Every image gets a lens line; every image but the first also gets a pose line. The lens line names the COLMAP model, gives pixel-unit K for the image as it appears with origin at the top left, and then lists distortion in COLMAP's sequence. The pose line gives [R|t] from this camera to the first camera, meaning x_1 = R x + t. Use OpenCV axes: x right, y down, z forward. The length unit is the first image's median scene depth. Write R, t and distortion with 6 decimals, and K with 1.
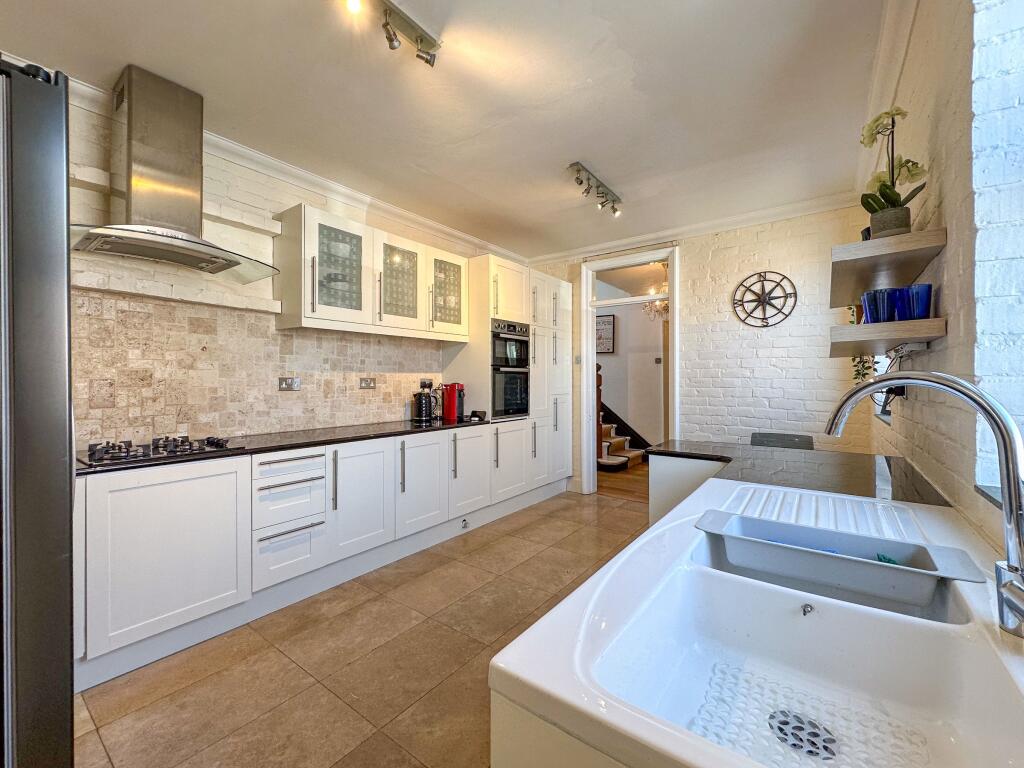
lens RADIAL K [[412.0, 0, 509.3], [0, 412.0, 380.5], [0, 0, 1]] dist [-0.001907, -0.000180]
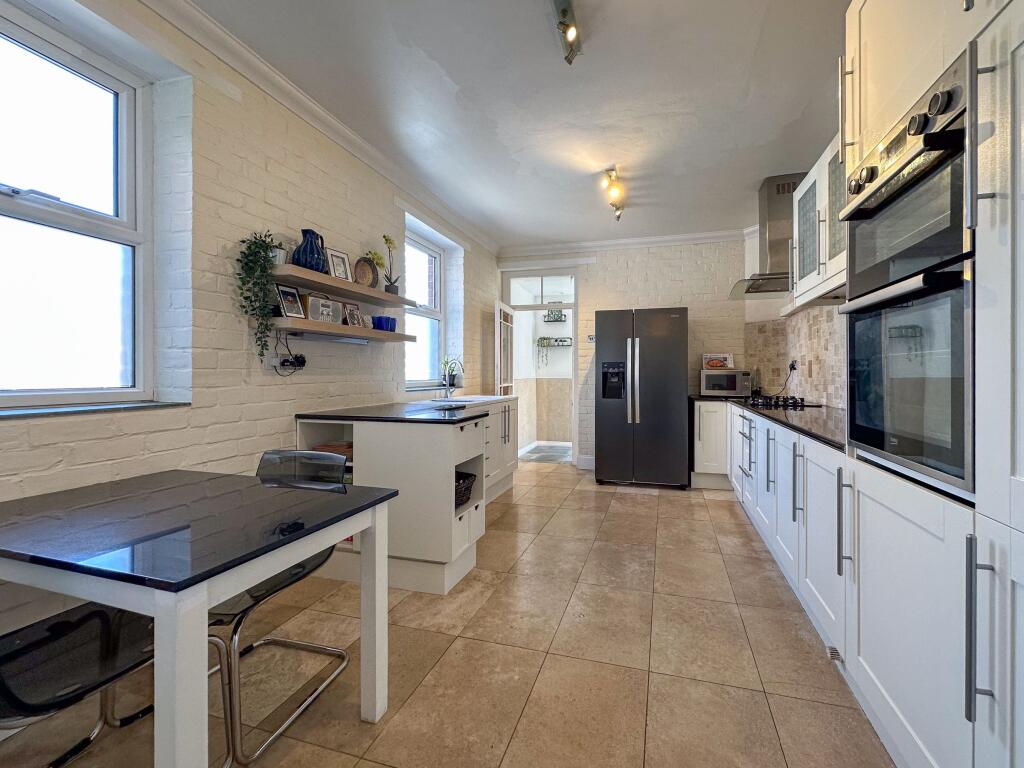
lens RADIAL K [[412.0, 0, 509.3], [0, 412.0, 380.5], [0, 0, 1]] dist [-0.001907, -0.000180]
pose [[-0.957661, 0.002648, -0.287887, 0.517253], [-0.000706, 0.999933, 0.011544, 0.050398], [0.287899, 0.011259, -0.957595, 1.811464]]
